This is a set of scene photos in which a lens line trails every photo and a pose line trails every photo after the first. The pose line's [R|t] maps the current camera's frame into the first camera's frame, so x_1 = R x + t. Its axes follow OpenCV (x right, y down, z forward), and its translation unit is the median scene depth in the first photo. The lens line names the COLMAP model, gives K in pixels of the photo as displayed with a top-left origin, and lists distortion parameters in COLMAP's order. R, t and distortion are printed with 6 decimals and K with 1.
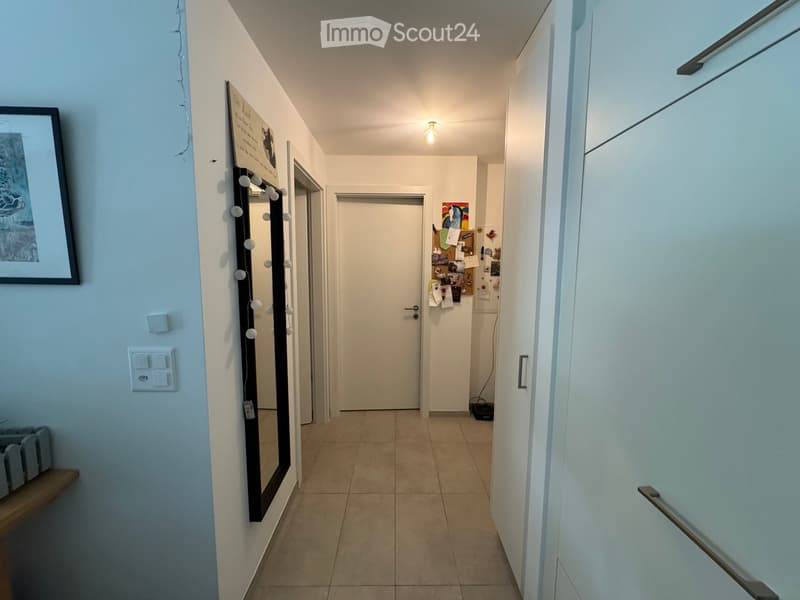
lens RADIAL K [[320.0, 0, 399.6], [0, 320.0, 301.5], [0, 0, 1]] dist [-0.001847, -0.000010]
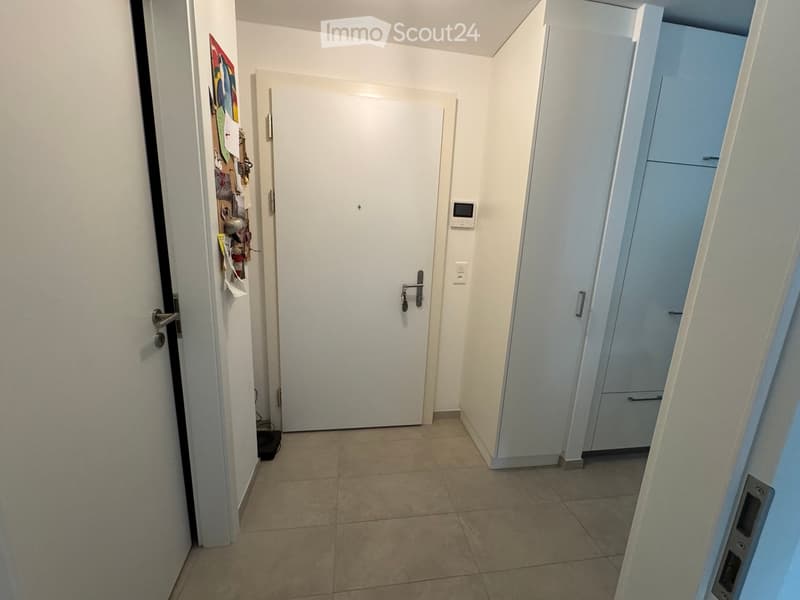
lens RADIAL K [[320.0, 0, 399.8], [0, 320.0, 297.4], [0, 0, 1]] dist [-0.001847, -0.000010]
pose [[-0.137264, -0.228405, 0.963841, -0.426667], [0.060531, 0.969299, 0.238318, -0.089519], [-0.988683, 0.091055, -0.119224, 1.044171]]
